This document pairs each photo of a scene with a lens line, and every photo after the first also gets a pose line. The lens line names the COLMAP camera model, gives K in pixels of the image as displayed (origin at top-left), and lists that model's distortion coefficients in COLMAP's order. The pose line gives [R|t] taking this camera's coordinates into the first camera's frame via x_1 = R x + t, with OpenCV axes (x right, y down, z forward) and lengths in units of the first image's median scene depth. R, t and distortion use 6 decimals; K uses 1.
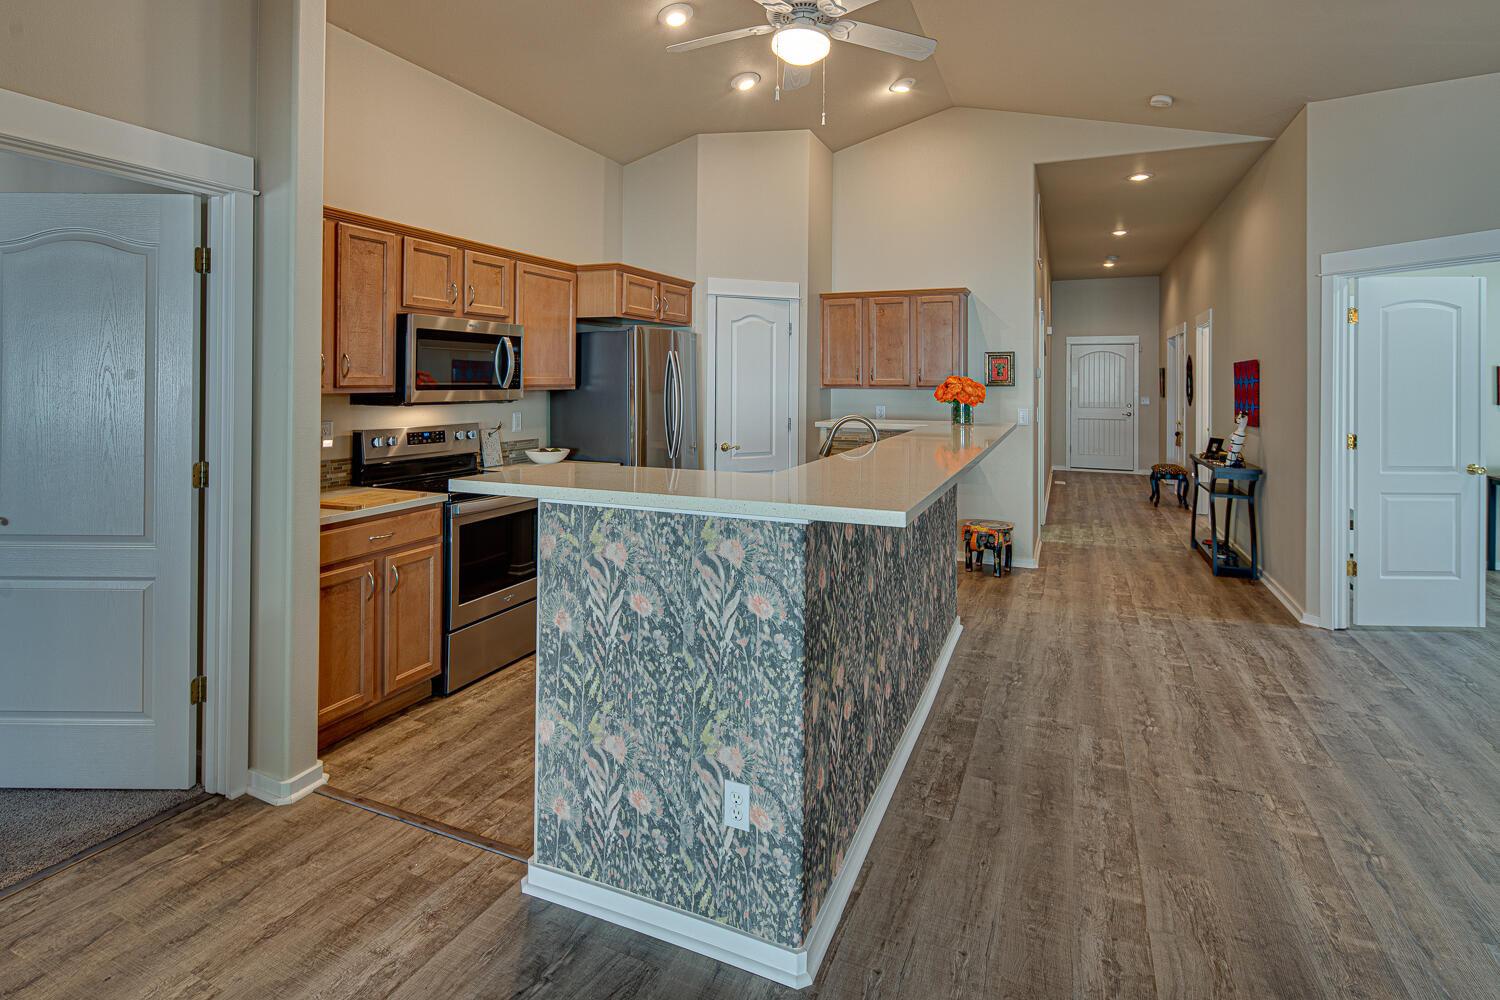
lens RADIAL K [[739.3, 0, 746.5], [0, 739.3, 378.1], [0, 0, 1]] dist [0.000116, 0.000103]
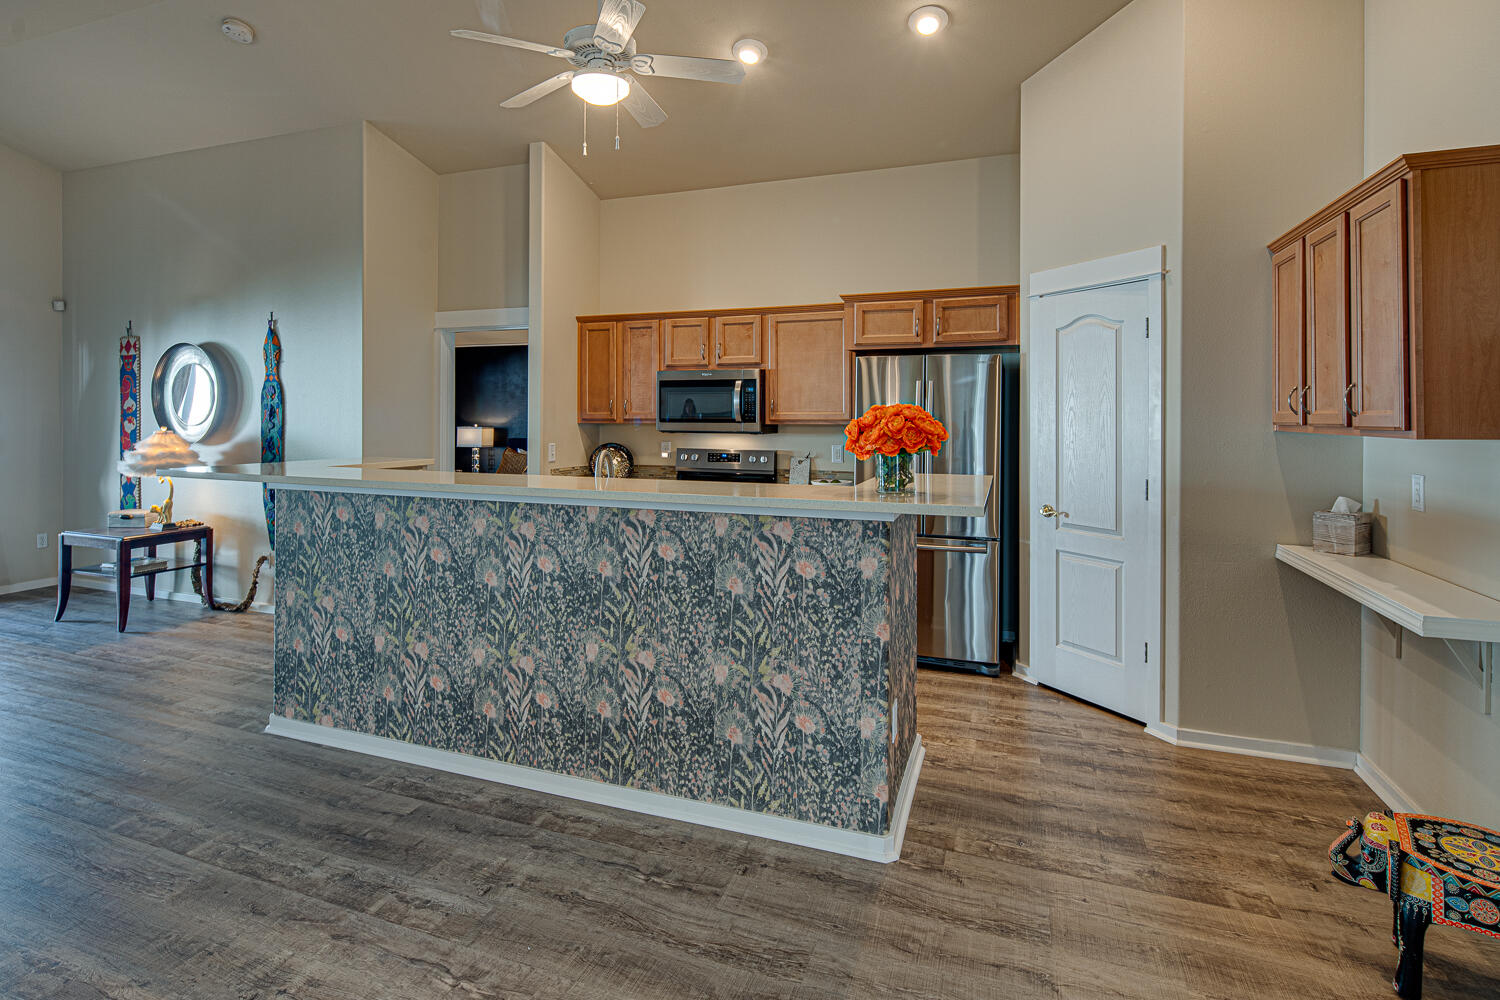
lens RADIAL K [[714.5, 0, 751.0], [0, 714.5, 412.6], [0, 0, 1]] dist [-0.000510, -0.000132]
pose [[0.068449, -0.007097, -0.997629, 1.026509], [0.001526, 0.999974, -0.007009, 0.009342], [0.997653, -0.001043, 0.068458, 1.086133]]
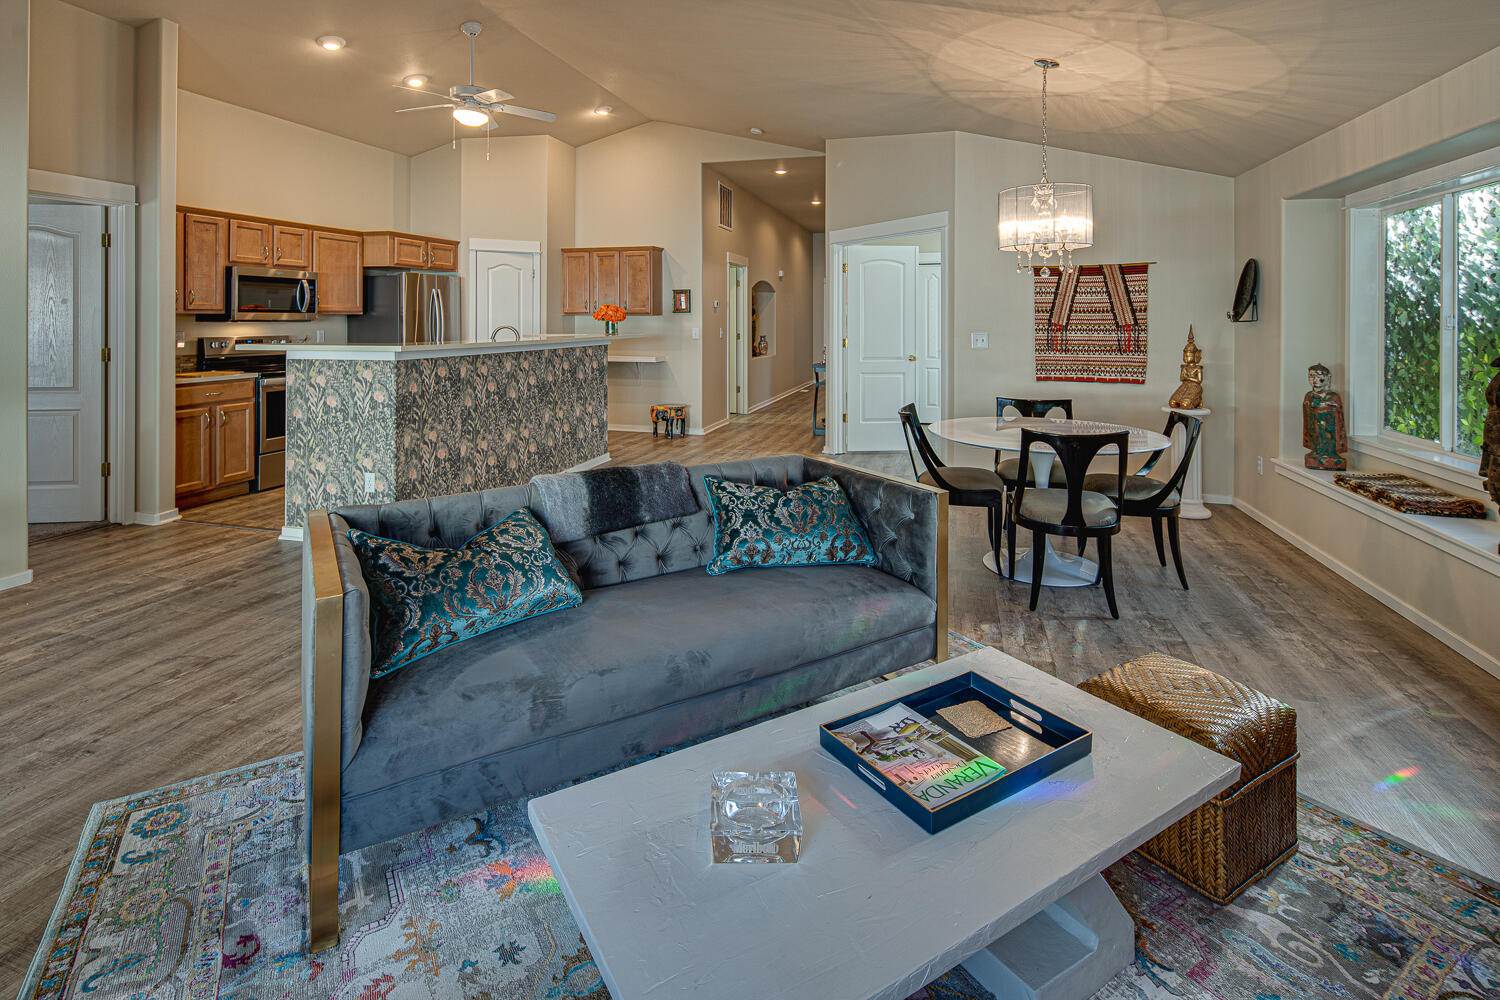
lens RADIAL K [[729.5, 0, 744.4], [0, 729.5, 319.2], [0, 0, 1]] dist [0.001379, -0.004526]
pose [[0.990748, -0.005085, 0.135616, 0.460325], [0.004418, 0.999977, 0.005219, 0.028548], [-0.135639, -0.004571, 0.990748, -0.783277]]
